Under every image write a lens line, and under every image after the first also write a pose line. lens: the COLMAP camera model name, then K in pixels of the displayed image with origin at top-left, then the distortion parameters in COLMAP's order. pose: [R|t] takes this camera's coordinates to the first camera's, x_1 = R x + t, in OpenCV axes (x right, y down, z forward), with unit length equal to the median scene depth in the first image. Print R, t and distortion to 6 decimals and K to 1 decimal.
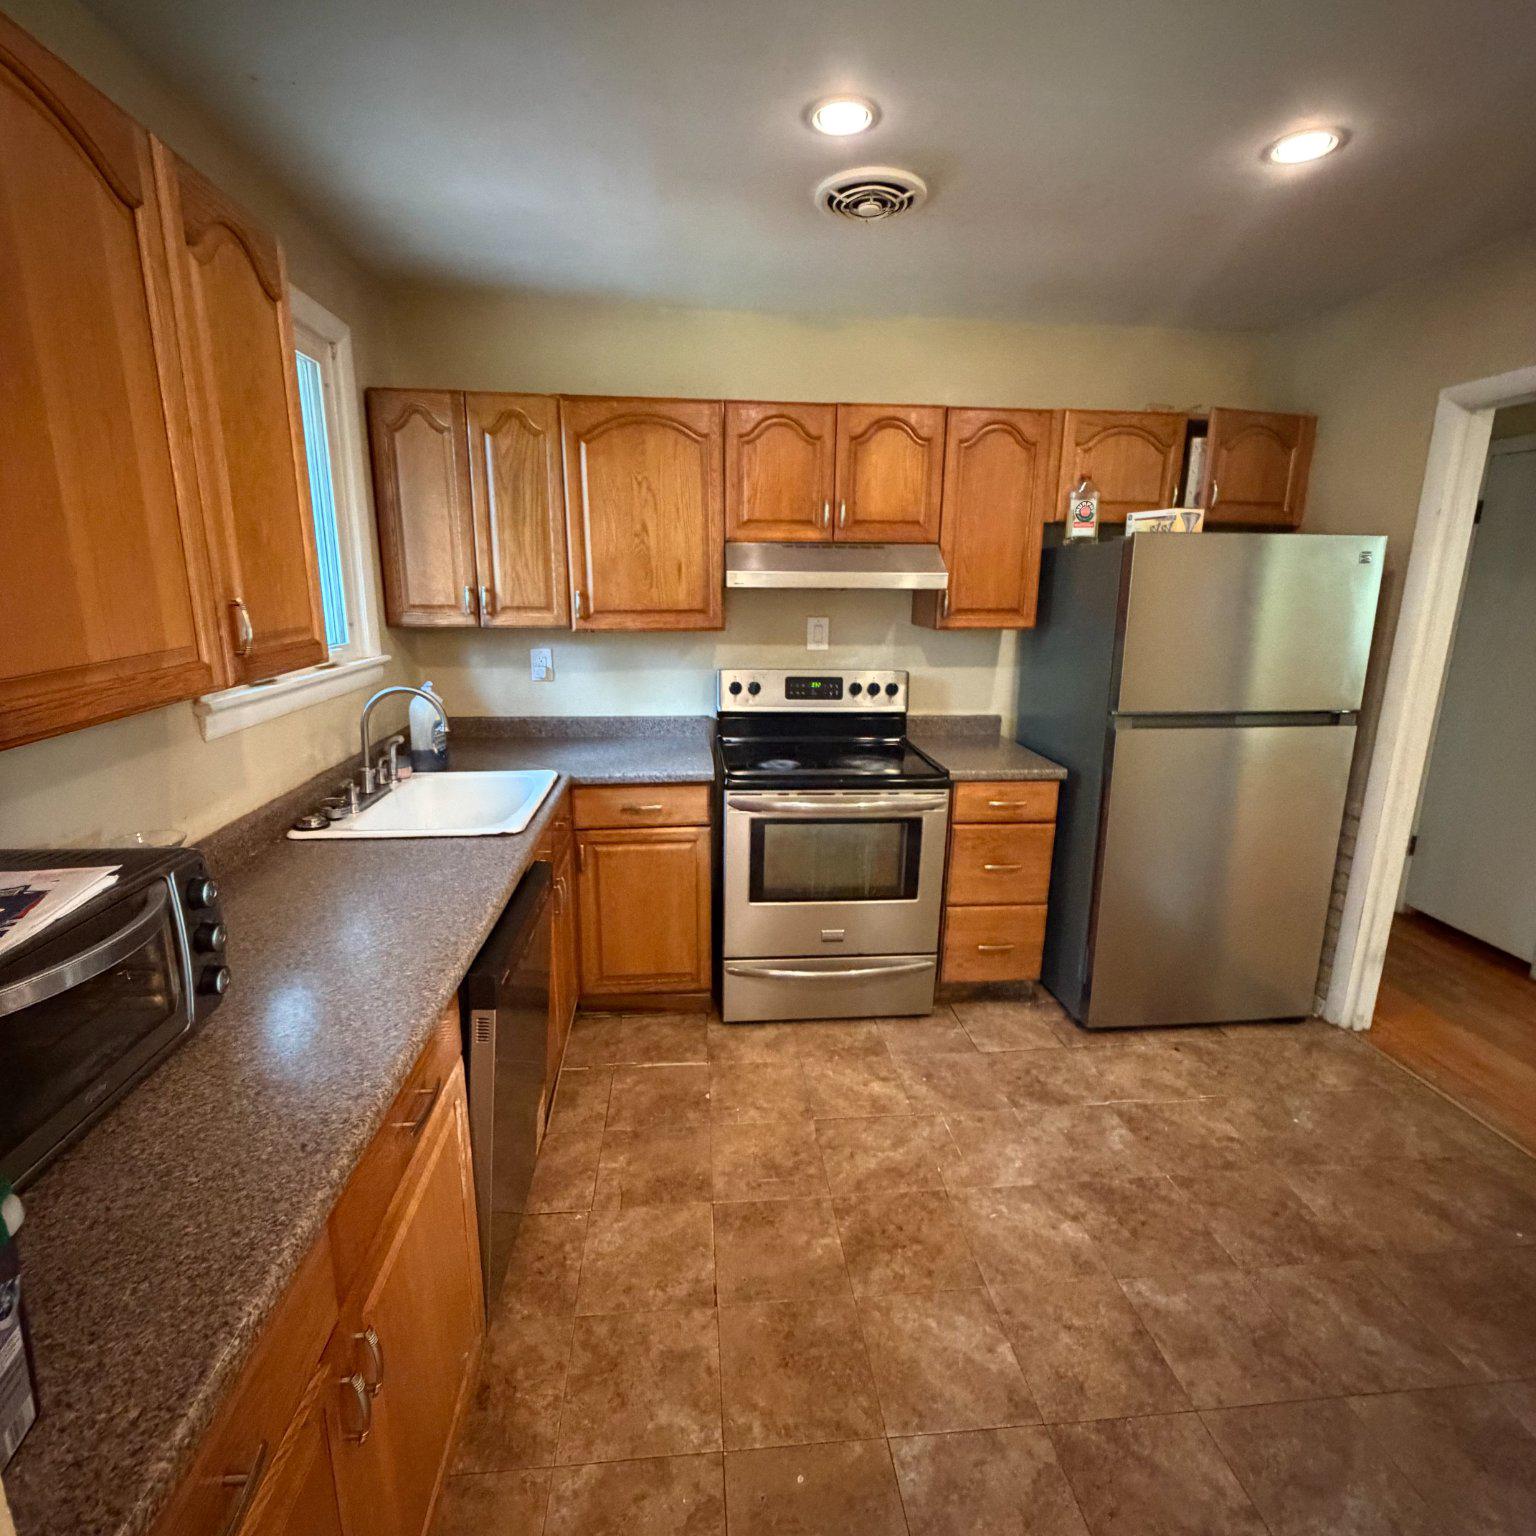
lens RADIAL K [[815.4, 0, 764.8], [0, 815.4, 765.0], [0, 0, 1]] dist [0.001527, 0.000868]
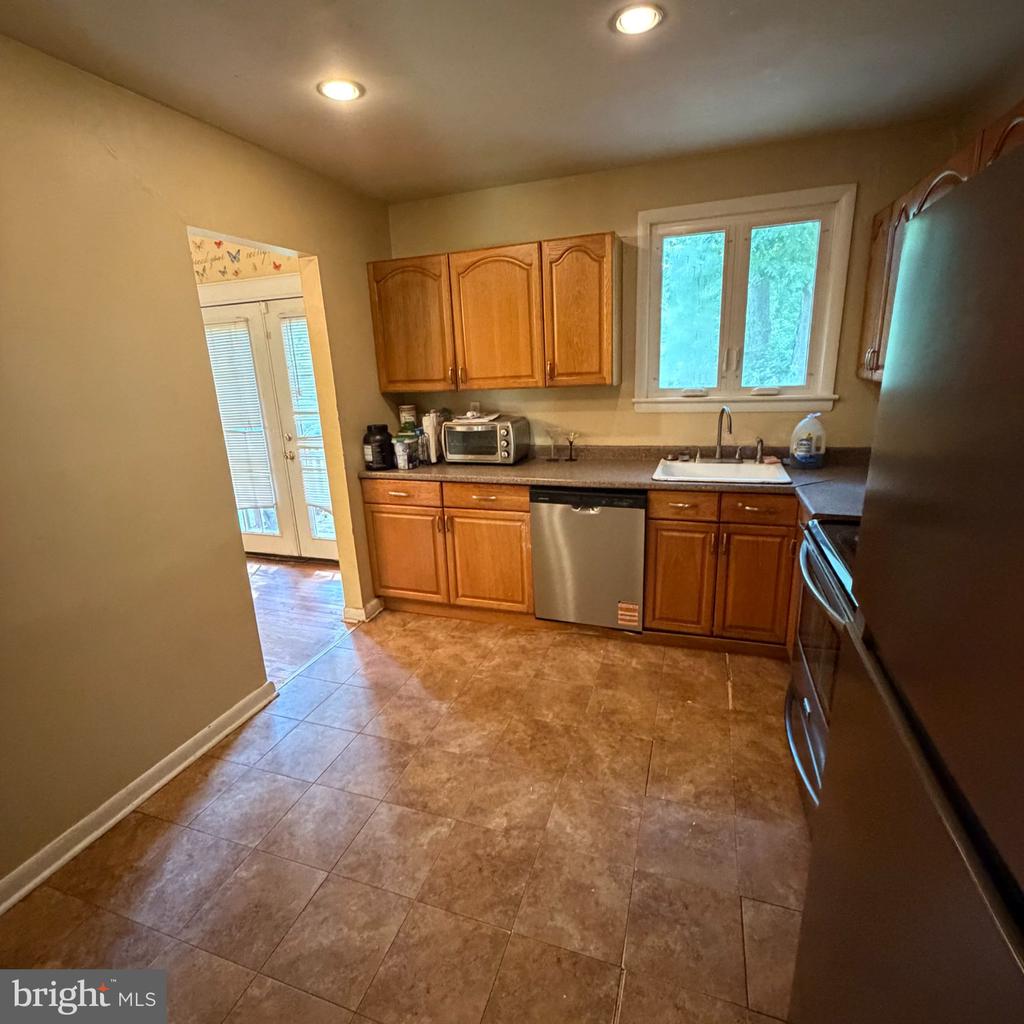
lens RADIAL K [[543.6, 0, 510.9], [0, 543.6, 511.1], [0, 0, 1]] dist [0.001527, 0.000868]
pose [[-0.415432, 0.252101, -0.873992, 1.036713], [-0.169929, 0.922403, 0.346837, -0.250114], [0.893611, 0.292604, -0.340356, 1.162432]]
